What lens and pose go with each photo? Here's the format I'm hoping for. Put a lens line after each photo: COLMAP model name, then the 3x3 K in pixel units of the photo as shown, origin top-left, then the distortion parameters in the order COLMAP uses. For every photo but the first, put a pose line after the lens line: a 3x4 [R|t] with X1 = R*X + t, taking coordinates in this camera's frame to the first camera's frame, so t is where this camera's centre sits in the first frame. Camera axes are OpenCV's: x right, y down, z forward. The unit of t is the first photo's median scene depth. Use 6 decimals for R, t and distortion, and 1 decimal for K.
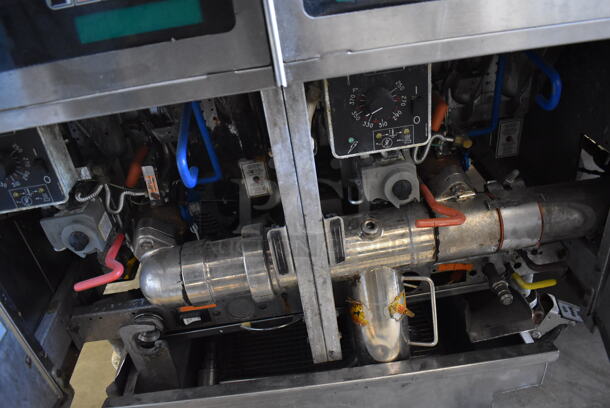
lens RADIAL K [[469.6, 0, 305.0], [0, 469.6, 204.0], [0, 0, 1]] dist [-0.086487, -0.007527]
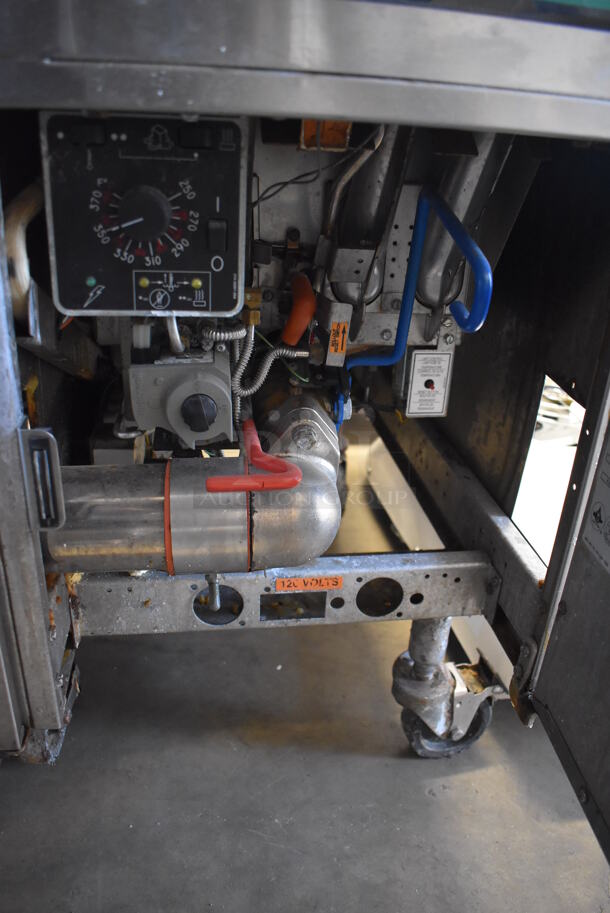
lens RADIAL K [[702.9, 0, 307.7], [0, 702.9, 461.5], [0, 0, 1]] dist [-0.086487, -0.007527]
pose [[0.981648, 0.145703, 0.123039, 0.273513], [-0.128172, 0.981812, -0.140060, 0.144355], [-0.141209, 0.121719, 0.982469, 0.212150]]
